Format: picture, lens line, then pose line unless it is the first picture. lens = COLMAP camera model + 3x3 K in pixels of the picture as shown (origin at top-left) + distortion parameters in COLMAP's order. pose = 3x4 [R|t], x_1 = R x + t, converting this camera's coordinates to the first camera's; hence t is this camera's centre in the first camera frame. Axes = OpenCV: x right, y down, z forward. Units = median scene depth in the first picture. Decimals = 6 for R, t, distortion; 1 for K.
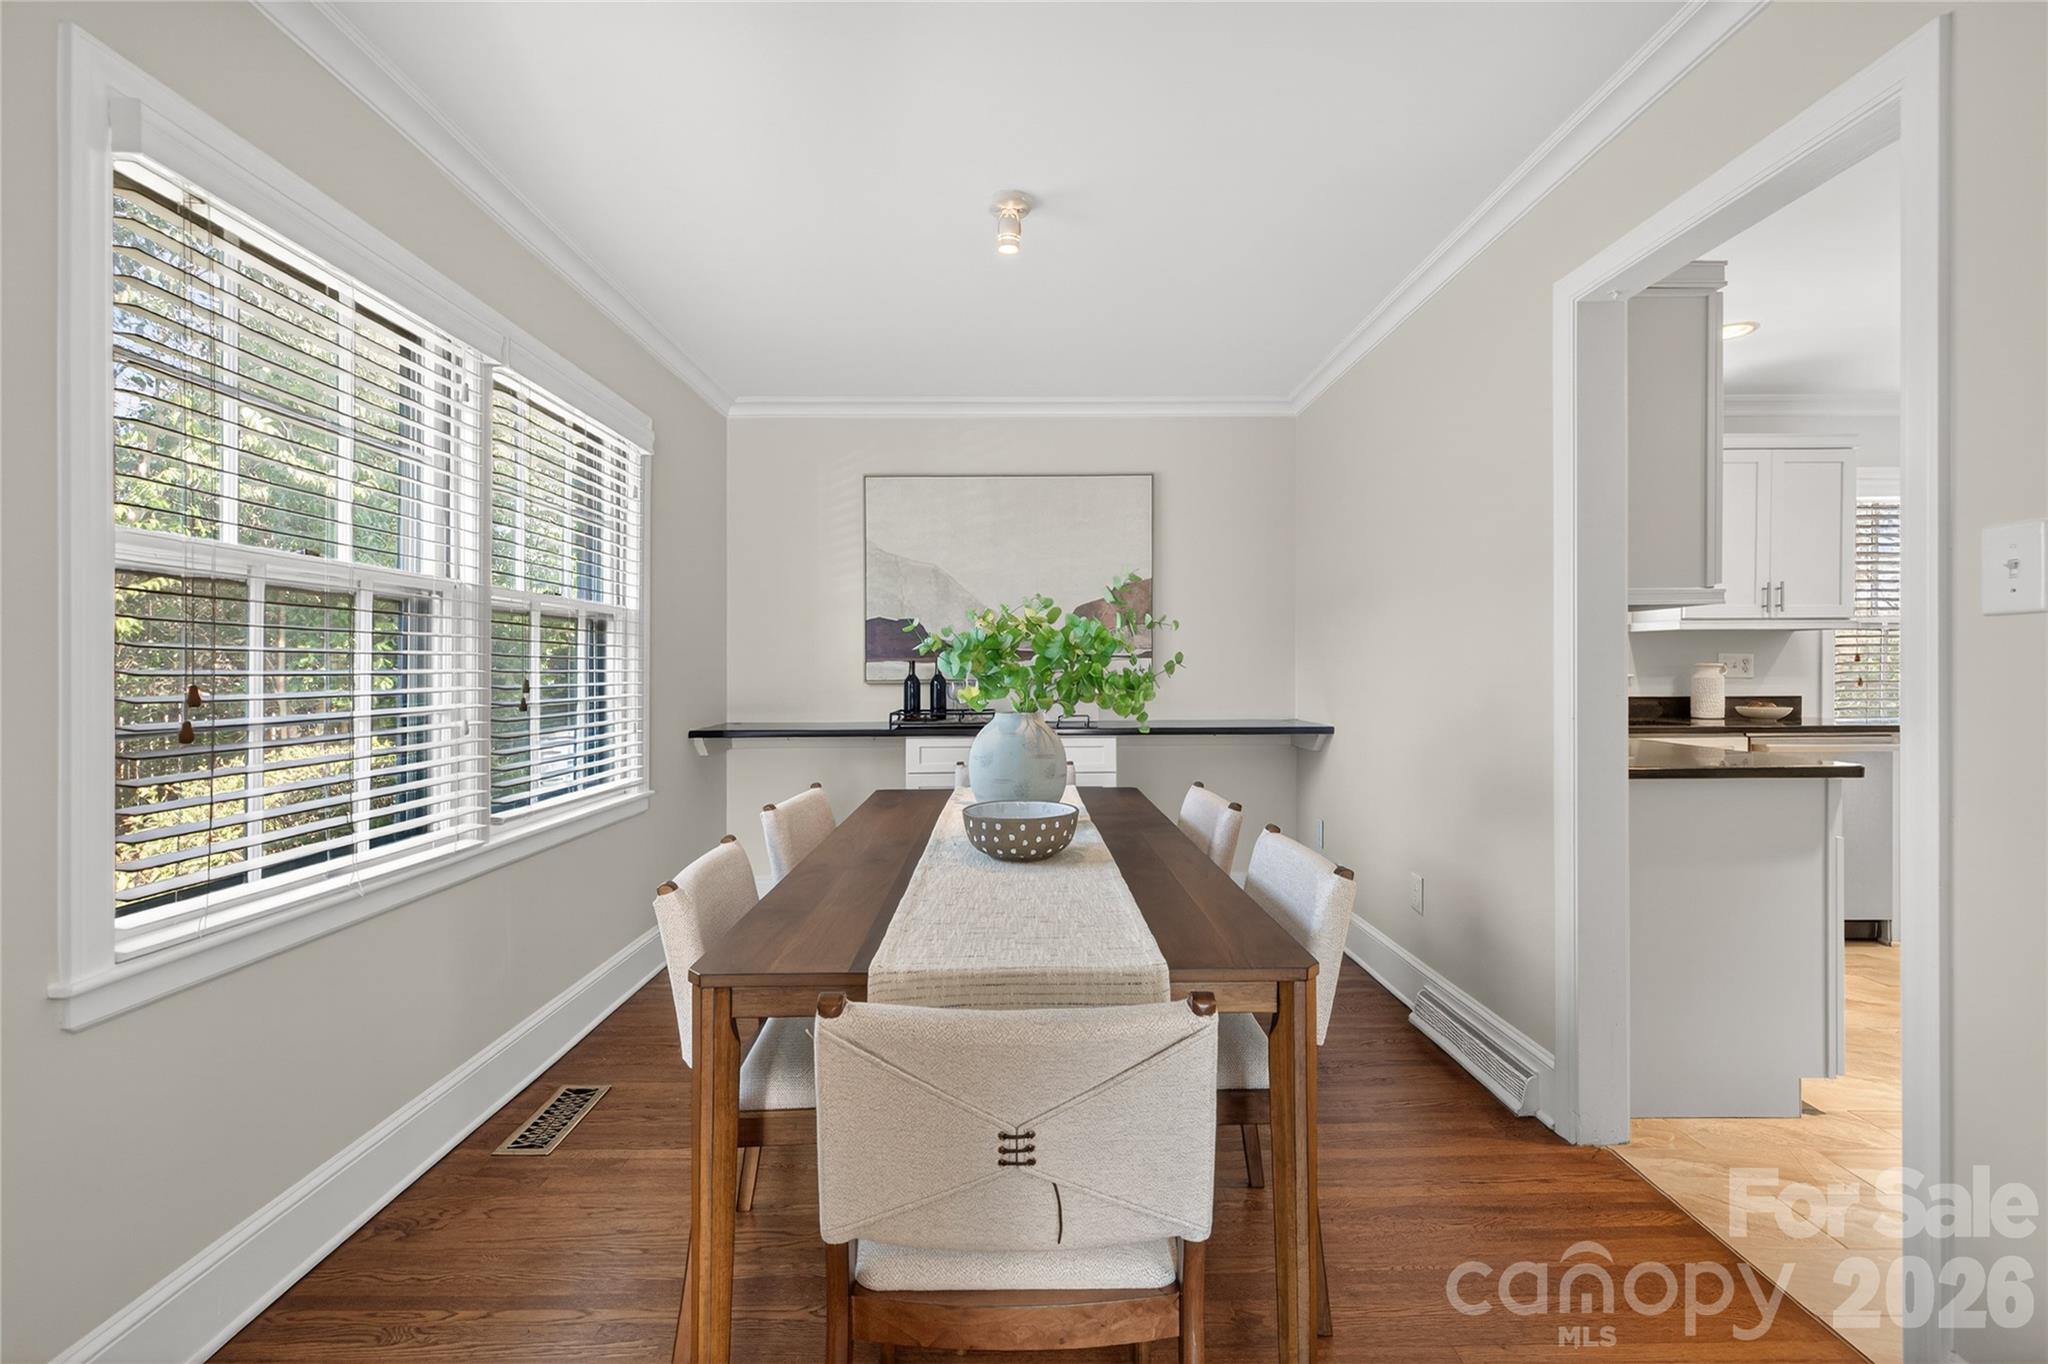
lens RADIAL K [[882.1, 0, 1018.5], [0, 882.1, 643.7], [0, 0, 1]] dist [0.002668, 0.000466]
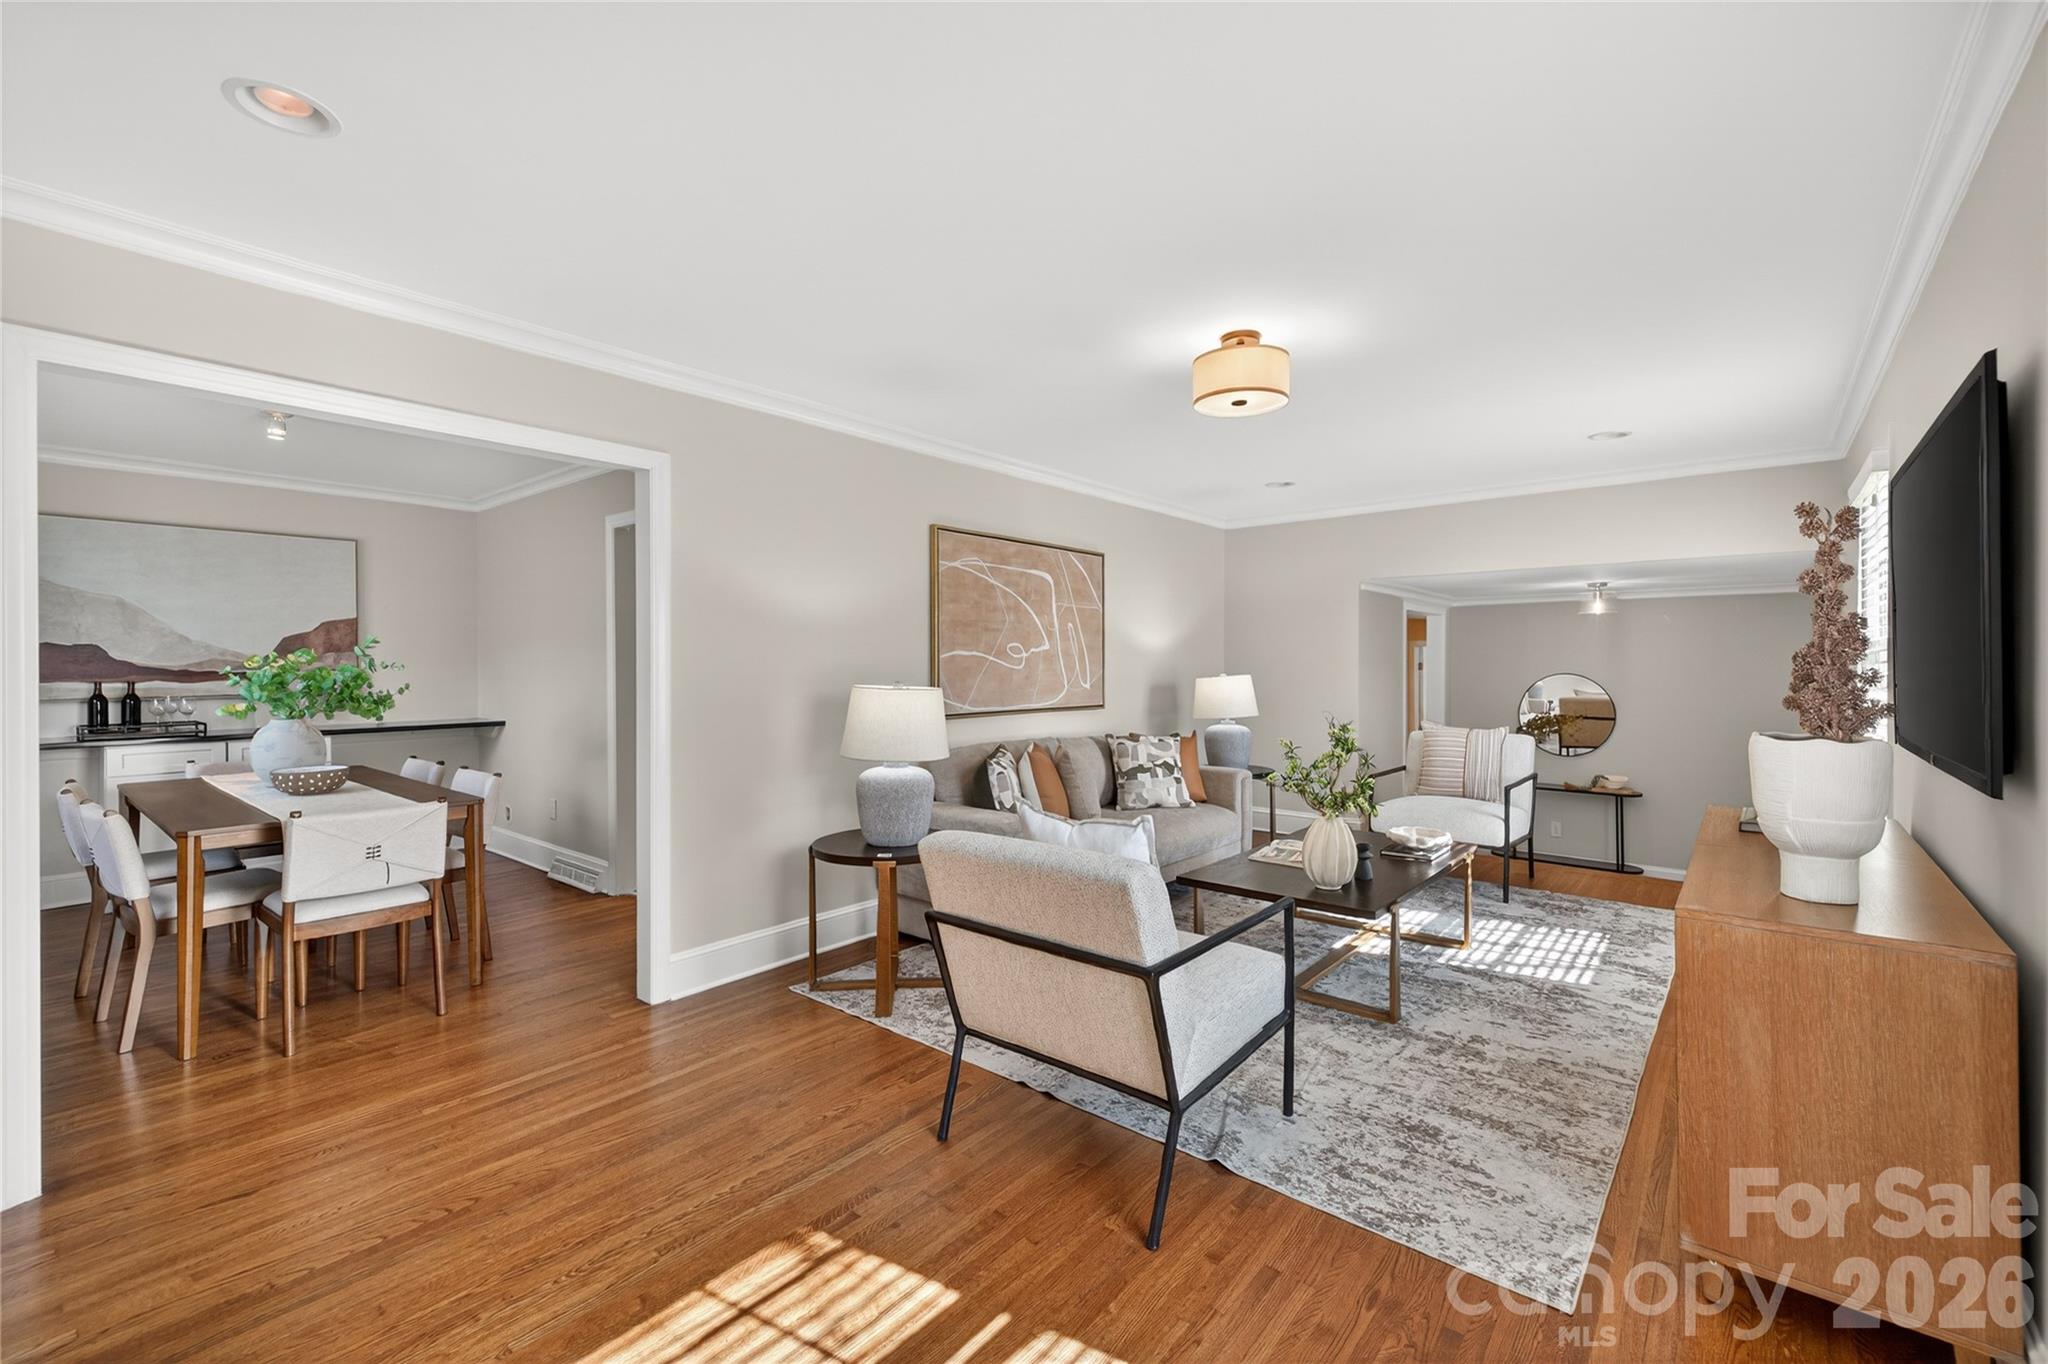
lens RADIAL K [[862.6, 0, 1029.9], [0, 862.6, 677.1], [0, 0, 1]] dist [0.001496, 0.000228]
pose [[0.644198, -0.010108, 0.764792, -0.199926], [-0.021438, 0.999281, 0.031265, -0.047985], [-0.764558, -0.036537, 0.643518, -0.651332]]
